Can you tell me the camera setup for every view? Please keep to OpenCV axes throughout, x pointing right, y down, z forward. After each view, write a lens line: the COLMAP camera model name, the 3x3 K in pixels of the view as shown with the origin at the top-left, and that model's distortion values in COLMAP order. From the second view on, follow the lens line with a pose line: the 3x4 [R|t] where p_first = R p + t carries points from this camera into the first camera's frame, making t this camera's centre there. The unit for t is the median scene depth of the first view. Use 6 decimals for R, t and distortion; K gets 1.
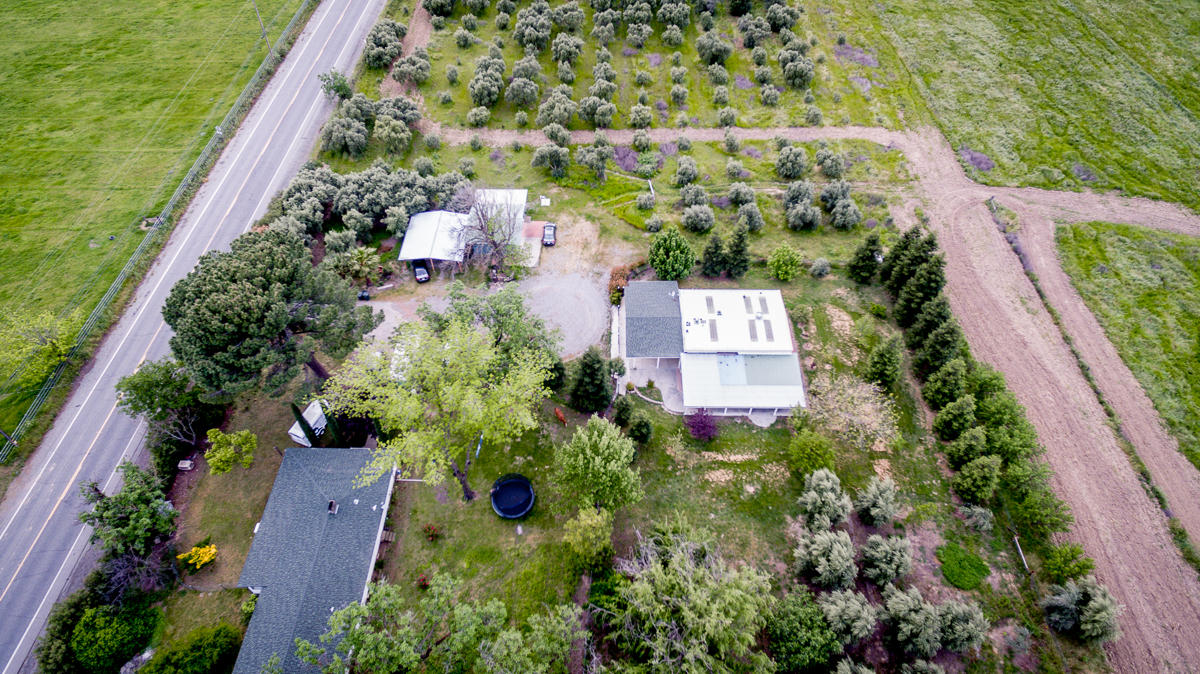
lens RADIAL K [[667.0, 0, 594.3], [0, 667.0, 334.4], [0, 0, 1]] dist [0.004847, 0.000167]
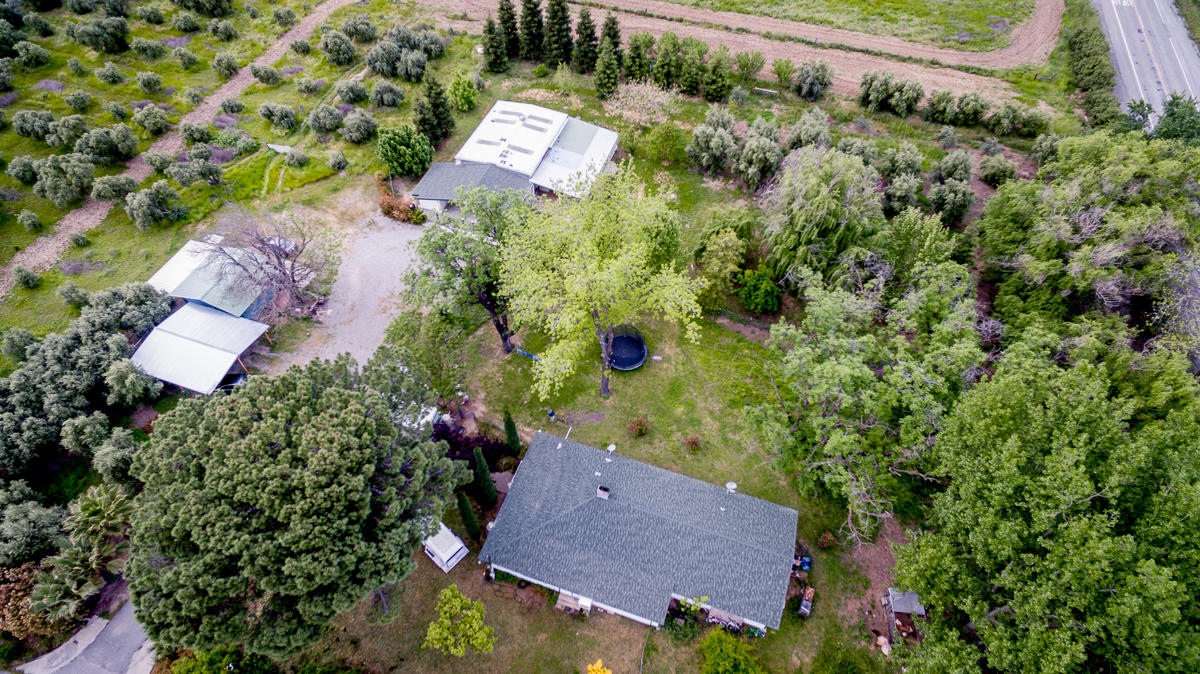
lens RADIAL K [[672.3, 0, 592.6], [0, 672.3, 326.4], [0, 0, 1]] dist [0.001491, 0.000038]
pose [[0.310539, -0.733852, 0.604174, -0.591549], [0.724797, 0.594031, 0.348994, -0.121808], [-0.615008, 0.329527, 0.716364, 0.288500]]
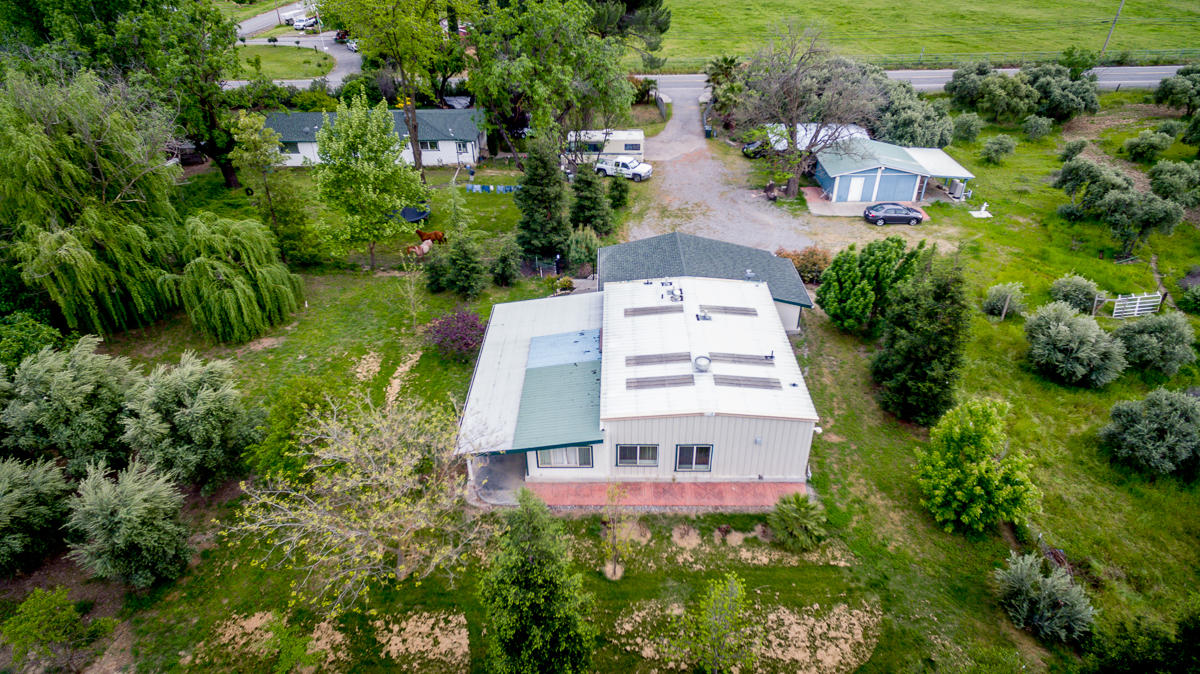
lens RADIAL K [[685.1, 0, 600.0], [0, 685.1, 337.0], [0, 0, 1]] dist [0.015832, 0.000611]
pose [[-0.003656, 0.552322, -0.833623, 0.582772], [-0.755491, 0.544629, 0.364160, -0.141149], [0.655149, 0.631126, 0.415283, 0.778306]]
